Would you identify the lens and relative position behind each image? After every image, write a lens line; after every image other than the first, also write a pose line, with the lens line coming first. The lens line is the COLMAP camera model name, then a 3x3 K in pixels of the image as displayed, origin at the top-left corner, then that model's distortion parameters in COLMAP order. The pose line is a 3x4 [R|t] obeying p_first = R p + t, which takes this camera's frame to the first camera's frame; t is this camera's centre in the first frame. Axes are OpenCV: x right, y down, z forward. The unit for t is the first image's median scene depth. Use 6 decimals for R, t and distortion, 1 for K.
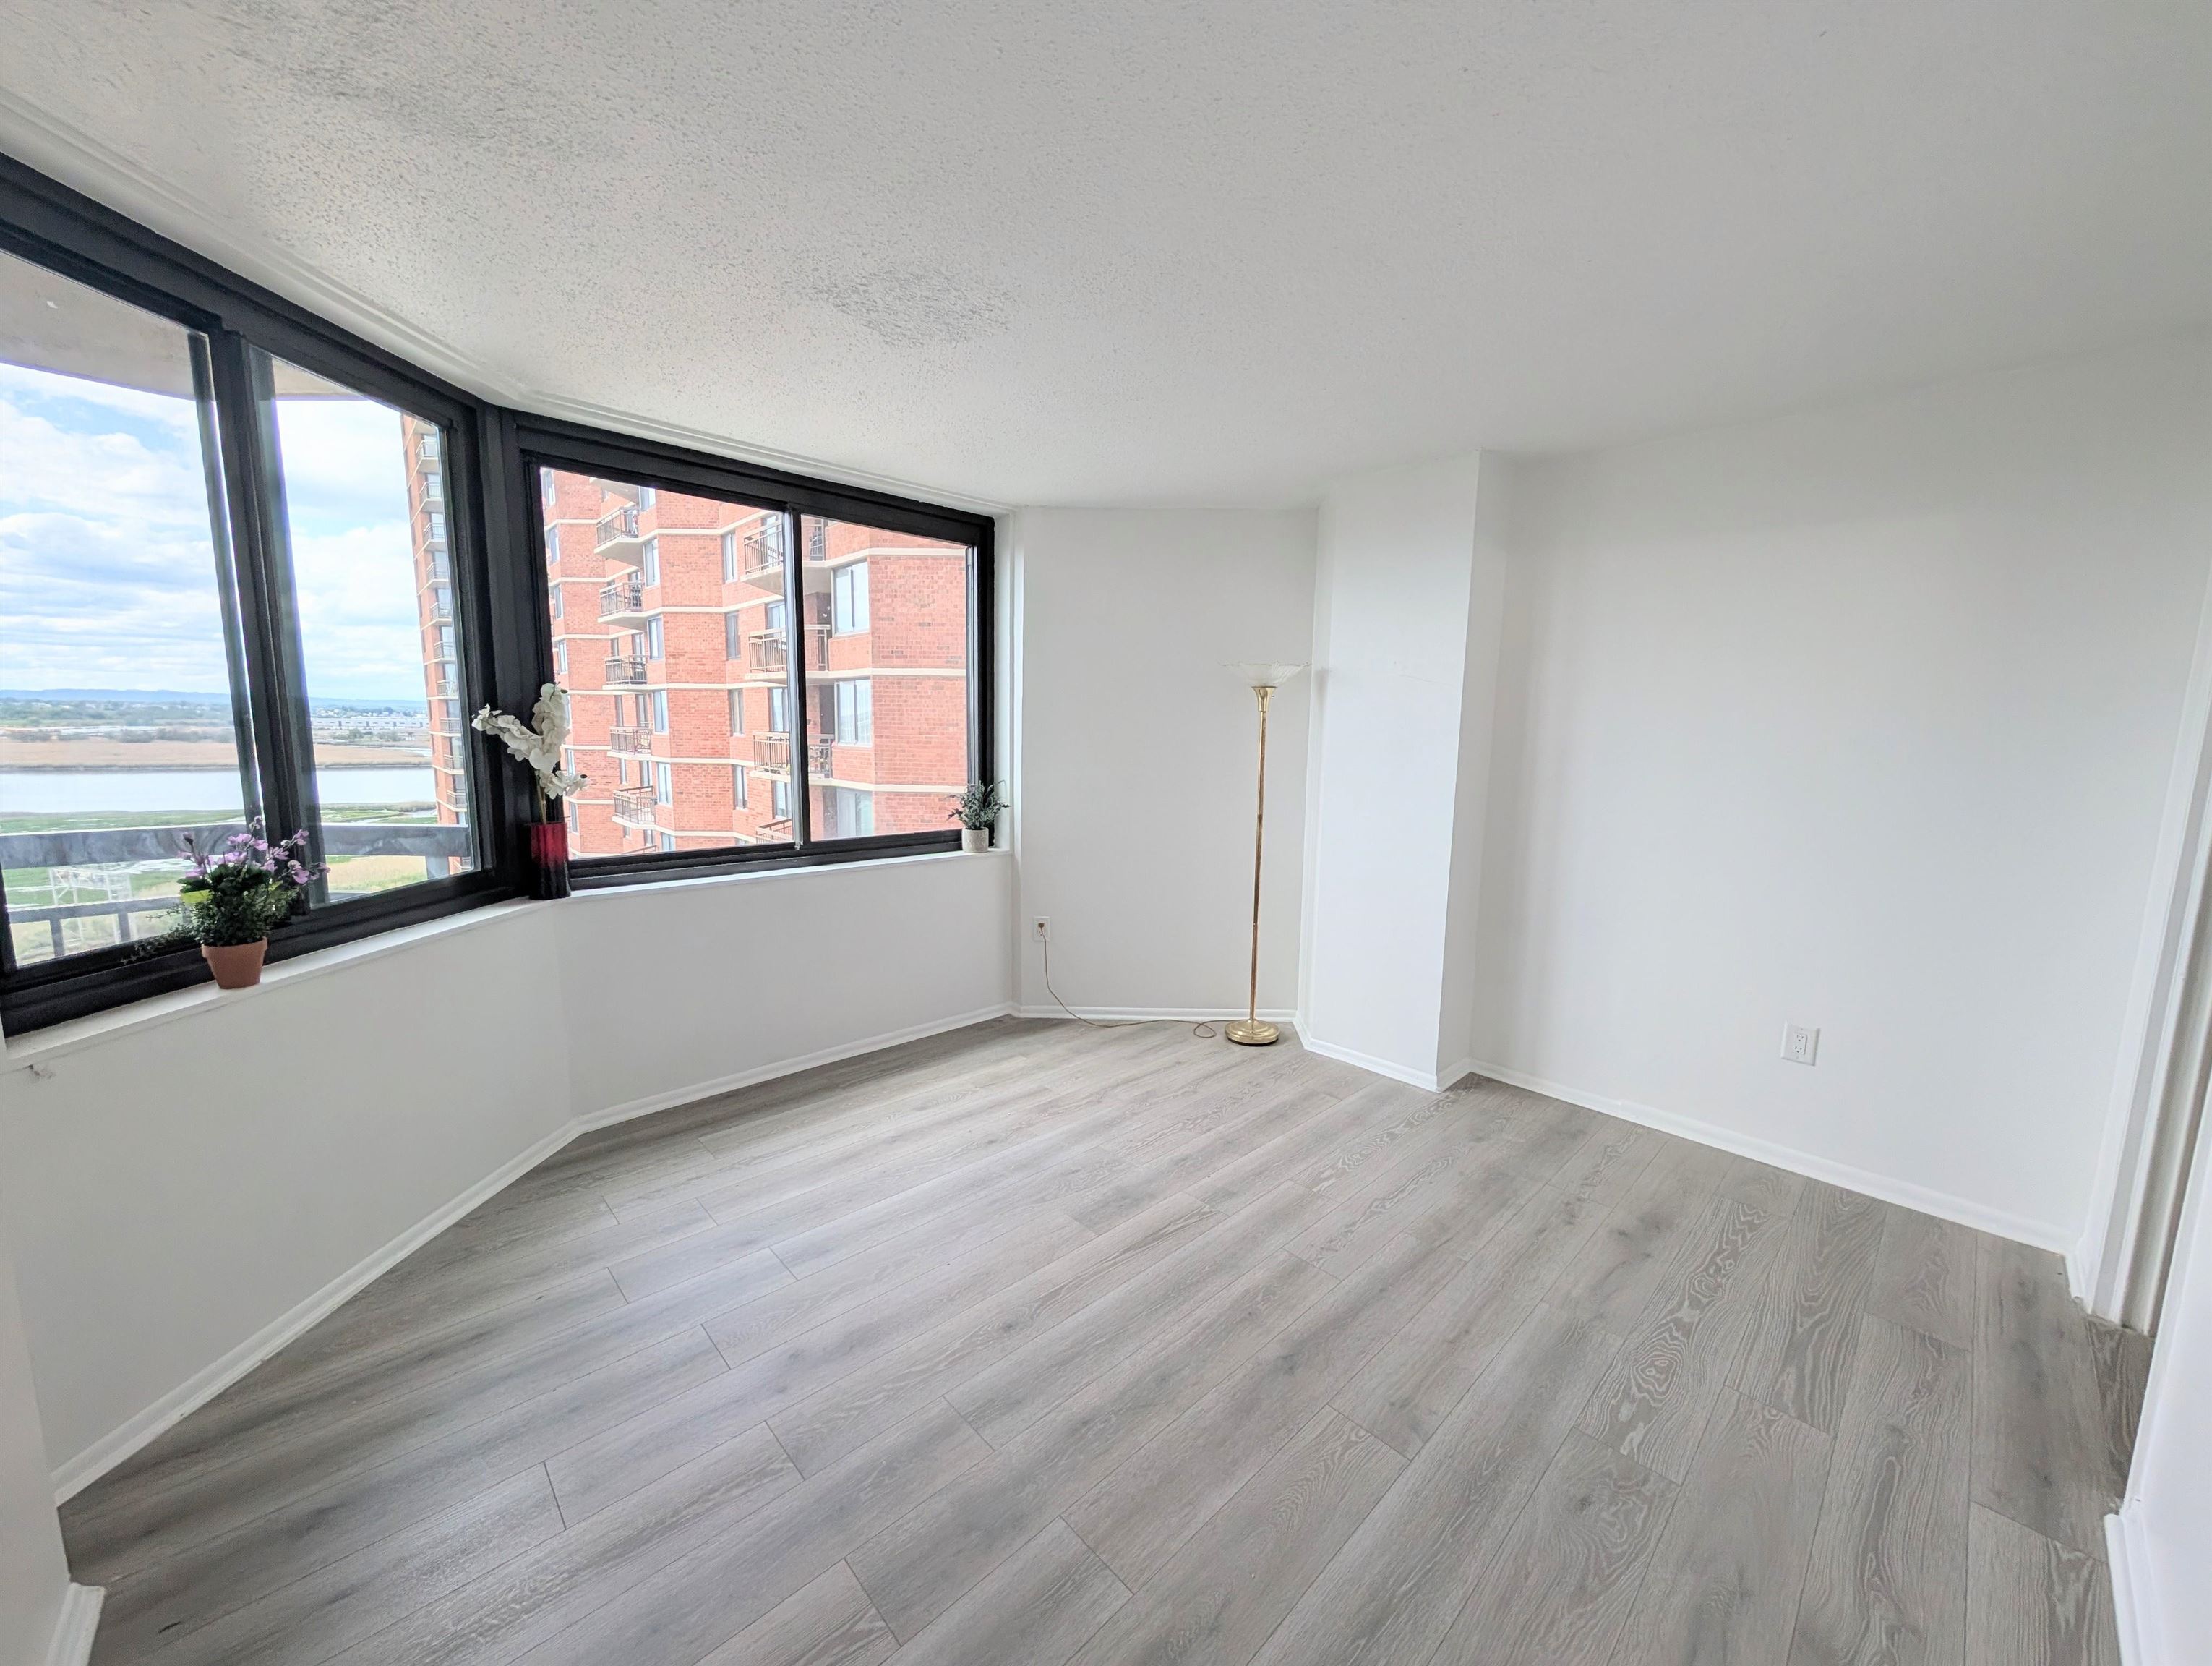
lens RADIAL K [[840.0, 0, 1117.6], [0, 840.0, 840.8], [0, 0, 1]] dist [0.000010, 0.000072]
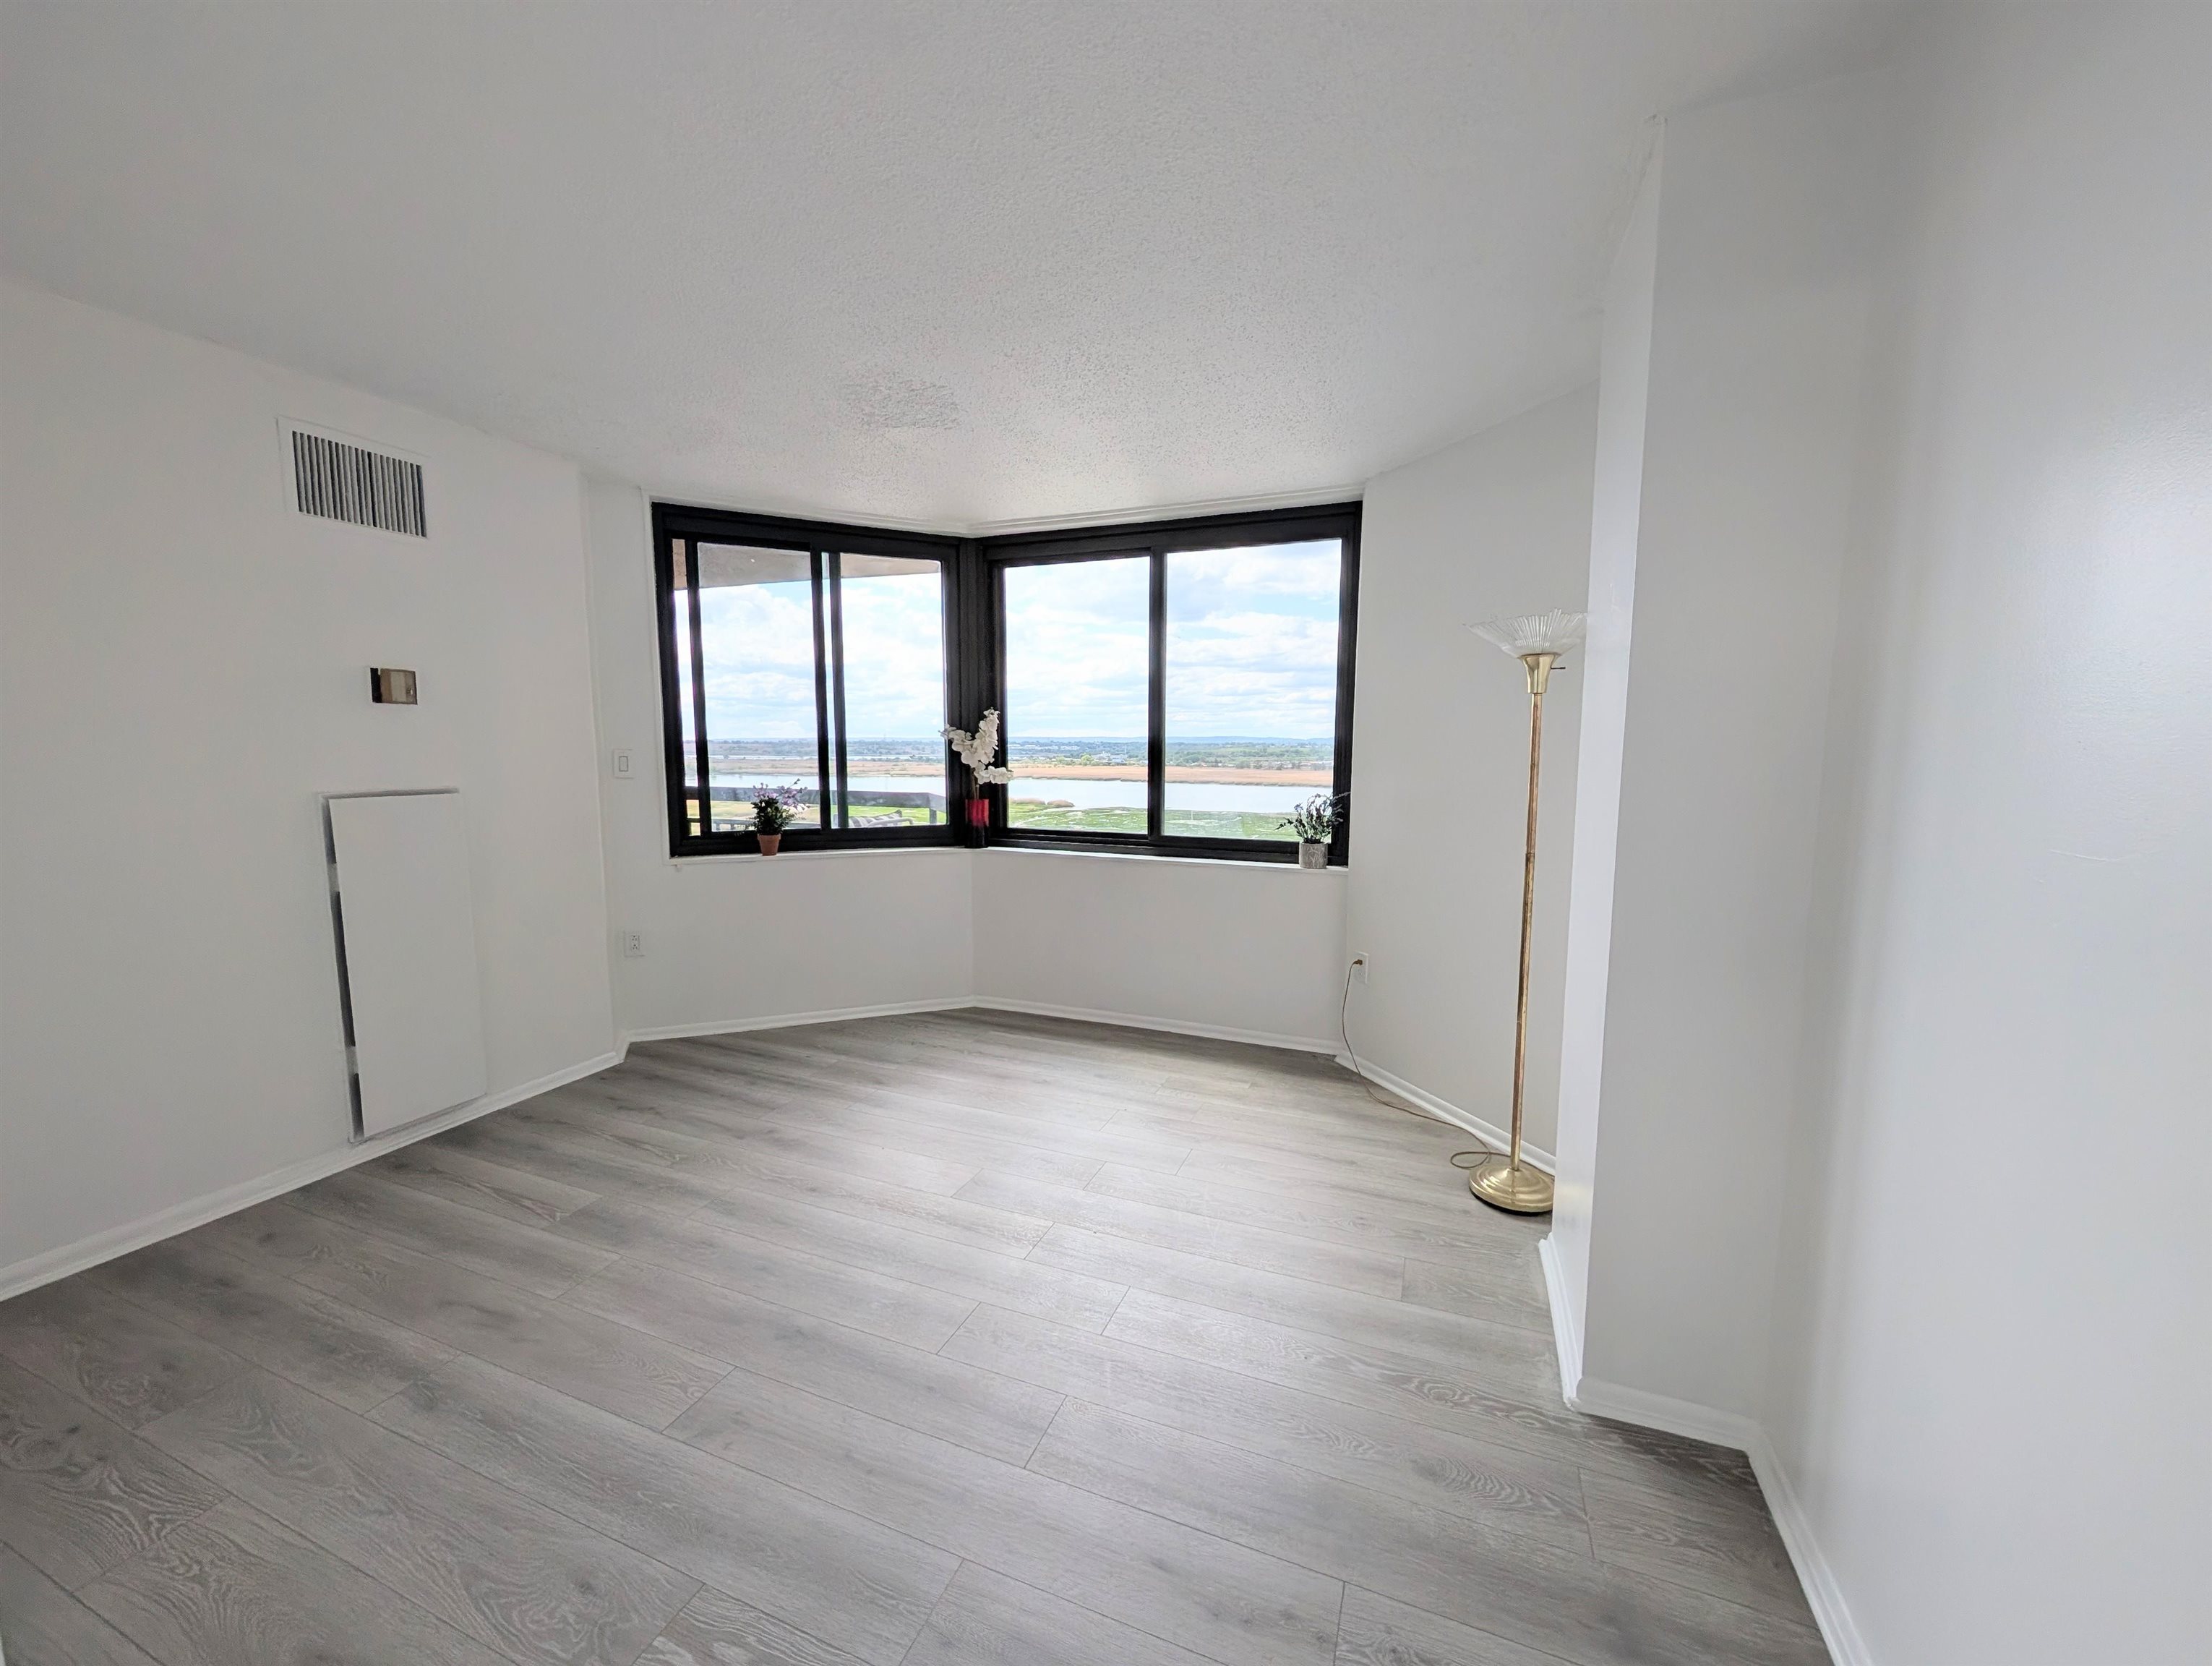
lens RADIAL K [[840.0, 0, 1117.6], [0, 840.0, 840.8], [0, 0, 1]] dist [0.000010, 0.000072]
pose [[0.412923, 0.086517, -0.906647, 0.772646], [-0.121838, 0.991778, 0.039151, -0.034353], [0.902580, 0.094297, 0.420069, 0.548532]]
